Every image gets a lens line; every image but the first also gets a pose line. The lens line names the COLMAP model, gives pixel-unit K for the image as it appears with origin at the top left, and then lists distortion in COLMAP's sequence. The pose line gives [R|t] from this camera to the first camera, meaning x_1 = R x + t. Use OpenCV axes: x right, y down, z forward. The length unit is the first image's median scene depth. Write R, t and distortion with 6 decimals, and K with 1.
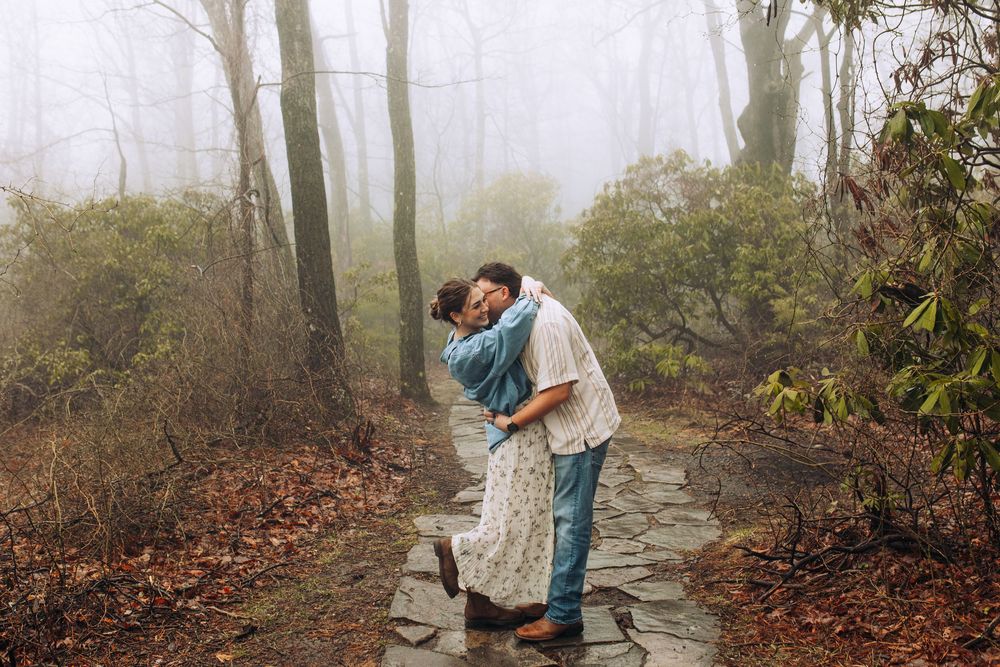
lens RADIAL K [[990.7, 0, 496.8], [0, 990.7, 311.9], [0, 0, 1]] dist [-0.001367, 0.009552]
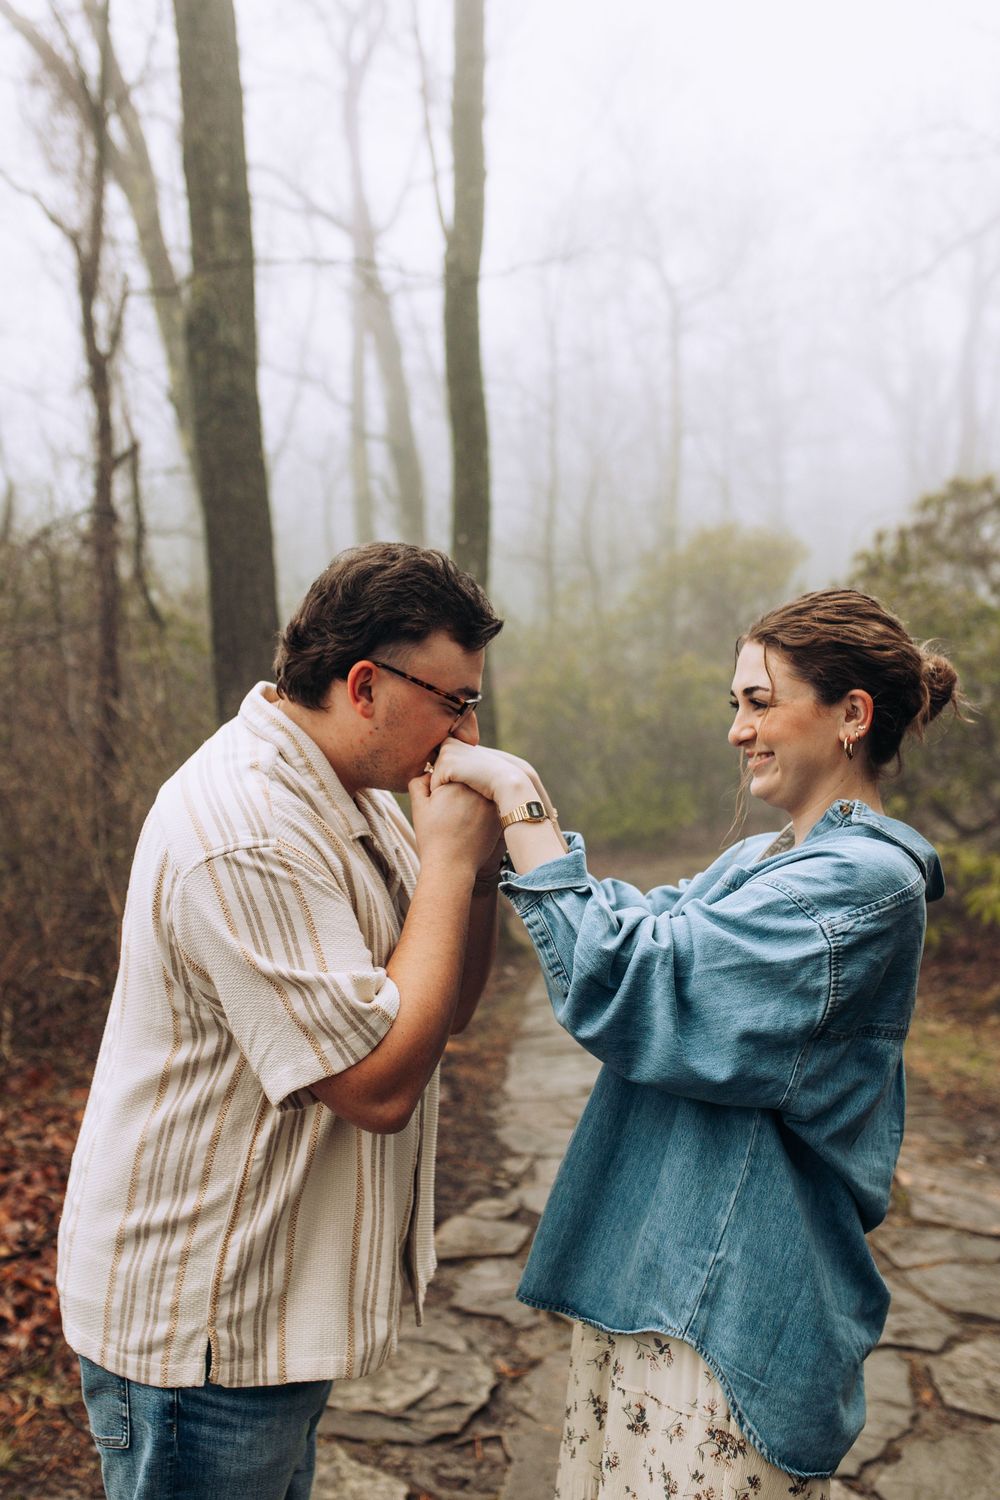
lens RADIAL K [[1491.6, 0, 481.7], [0, 1491.6, 768.5], [0, 0, 1]] dist [-0.005703, -0.002604]
pose [[0.986378, 0.033583, -0.161032, 0.044342], [-0.032646, 0.999431, 0.008461, -0.007516], [0.161225, -0.003089, 0.986913, 0.251071]]
